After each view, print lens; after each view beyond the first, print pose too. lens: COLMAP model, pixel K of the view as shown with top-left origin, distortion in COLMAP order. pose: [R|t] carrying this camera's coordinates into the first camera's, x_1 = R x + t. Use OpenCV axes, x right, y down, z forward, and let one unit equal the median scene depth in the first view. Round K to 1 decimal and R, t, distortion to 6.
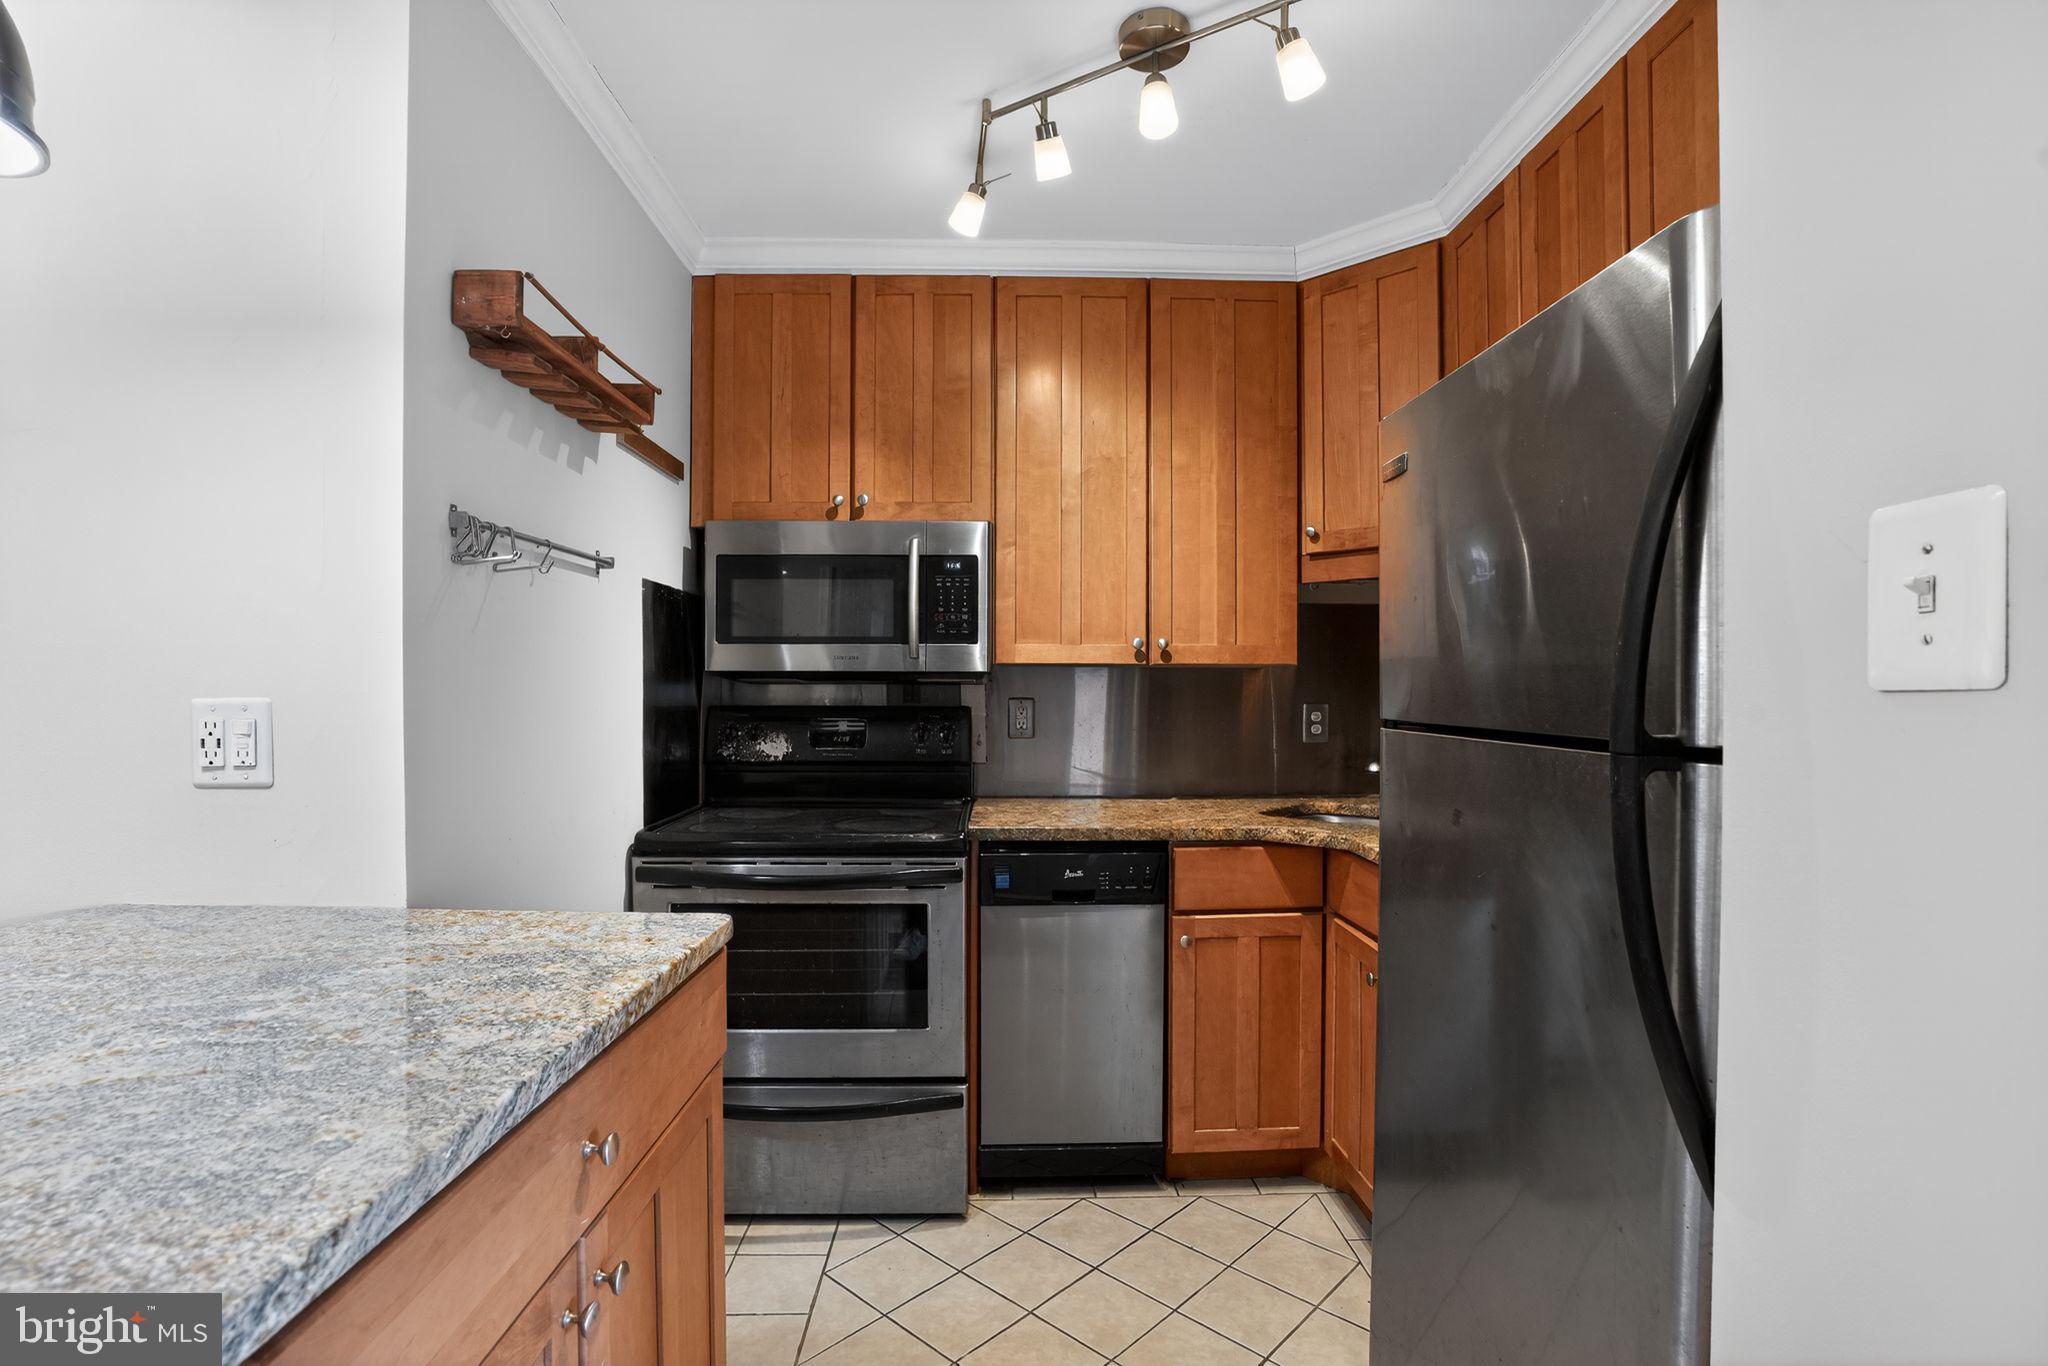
lens RADIAL K [[952.1, 0, 1029.9], [0, 952.1, 696.9], [0, 0, 1]] dist [-0.069299, 0.027204]
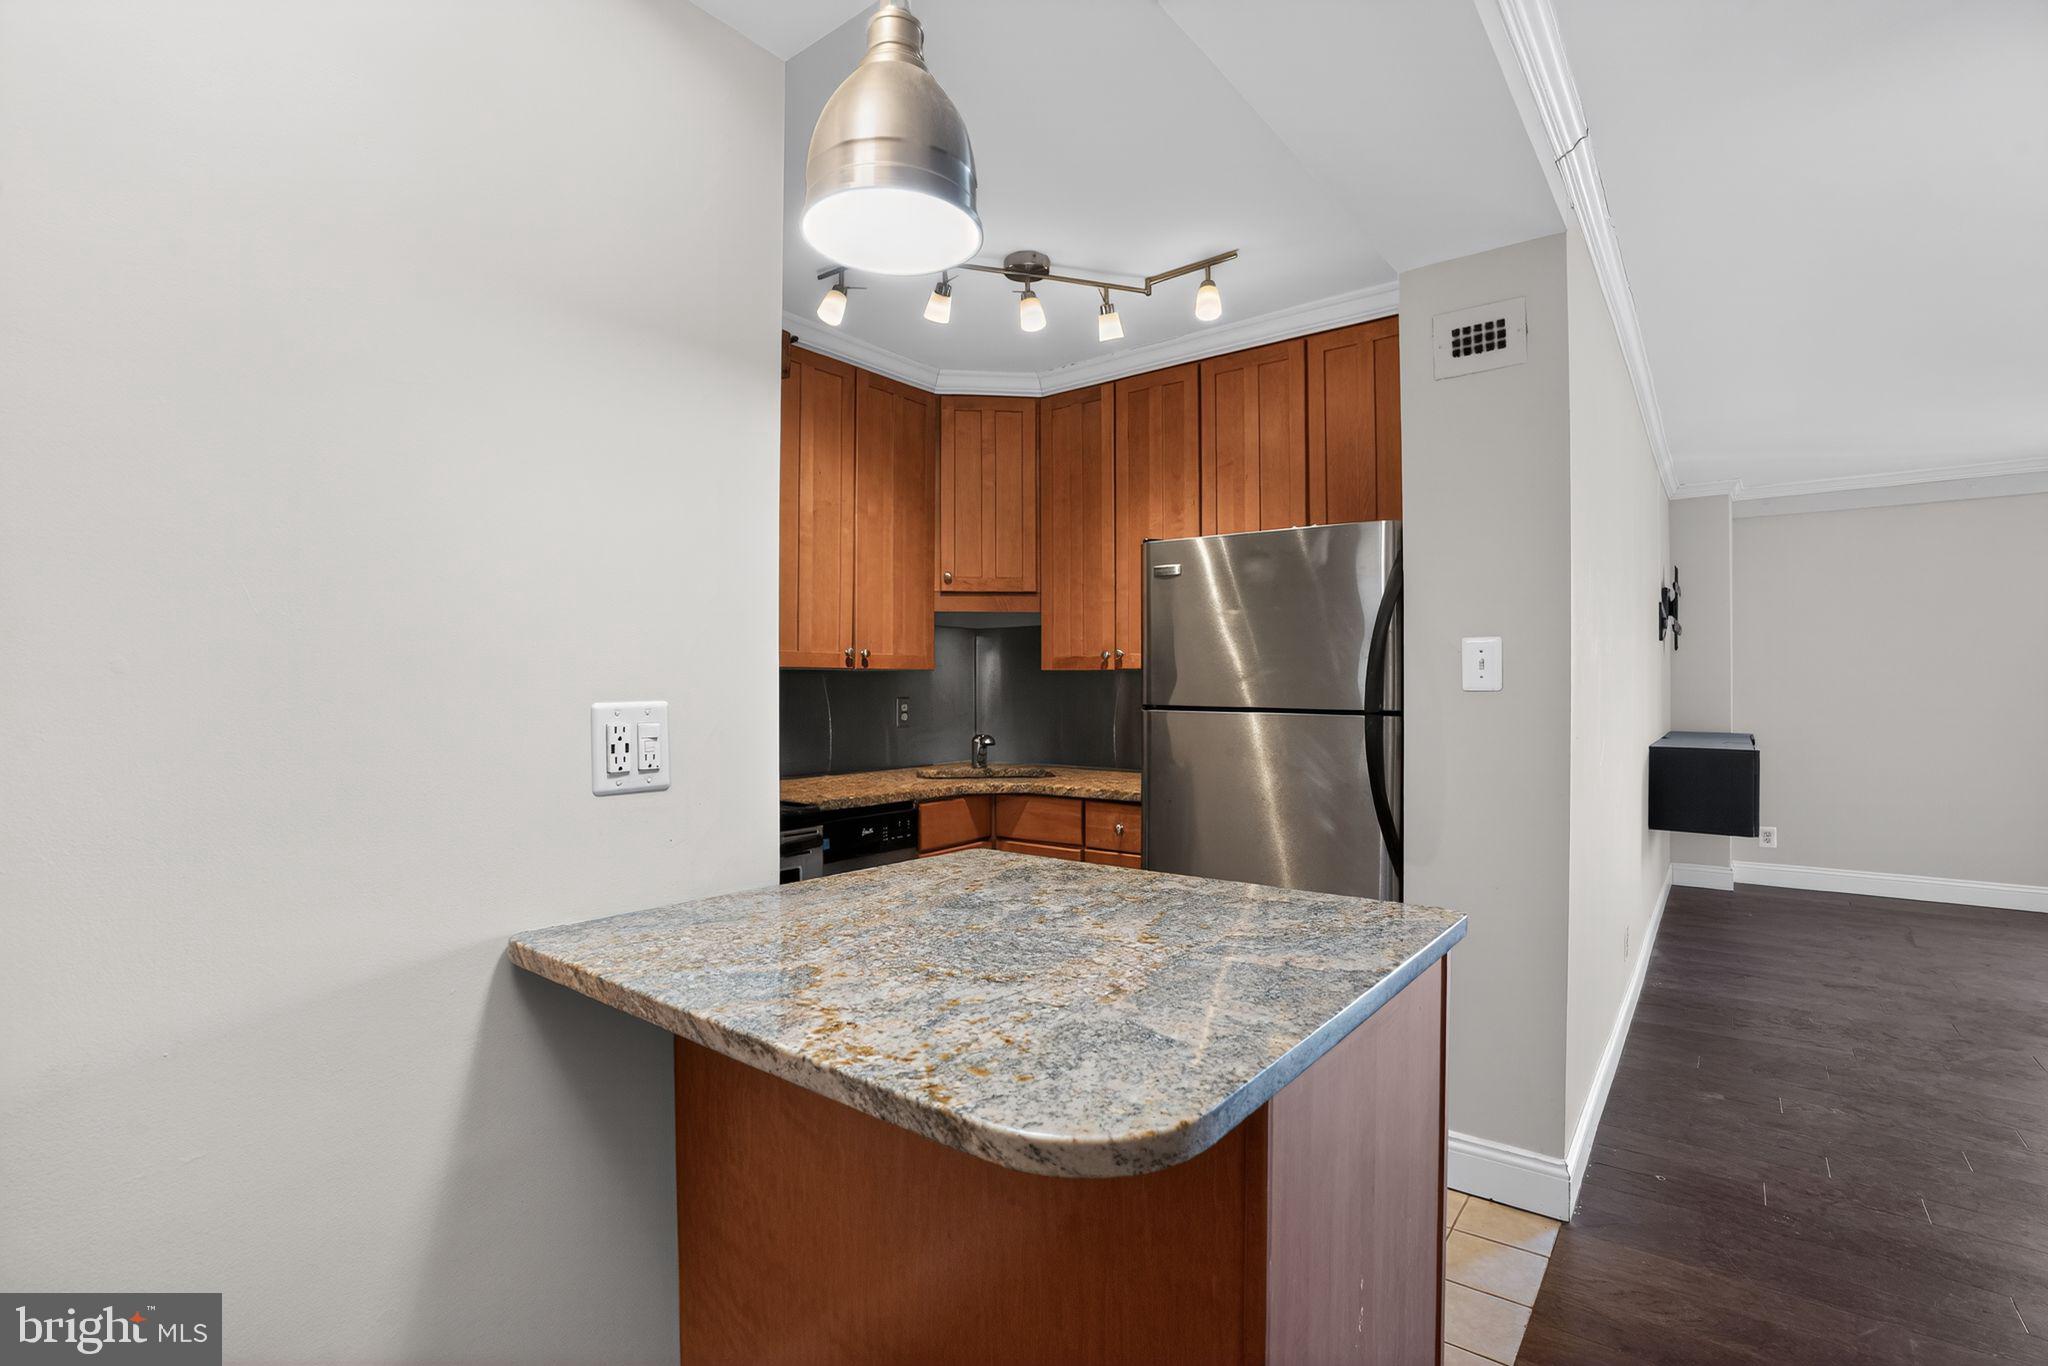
lens RADIAL K [[958.8, 0, 1024.0], [0, 958.8, 683.0], [0, 0, 1]] dist [-0.070484, 0.028453]
pose [[0.632451, 0.001812, 0.774598, -0.820177], [0.005009, 0.999967, -0.006429, -0.006426], [-0.774584, 0.007946, 0.632421, 0.011150]]
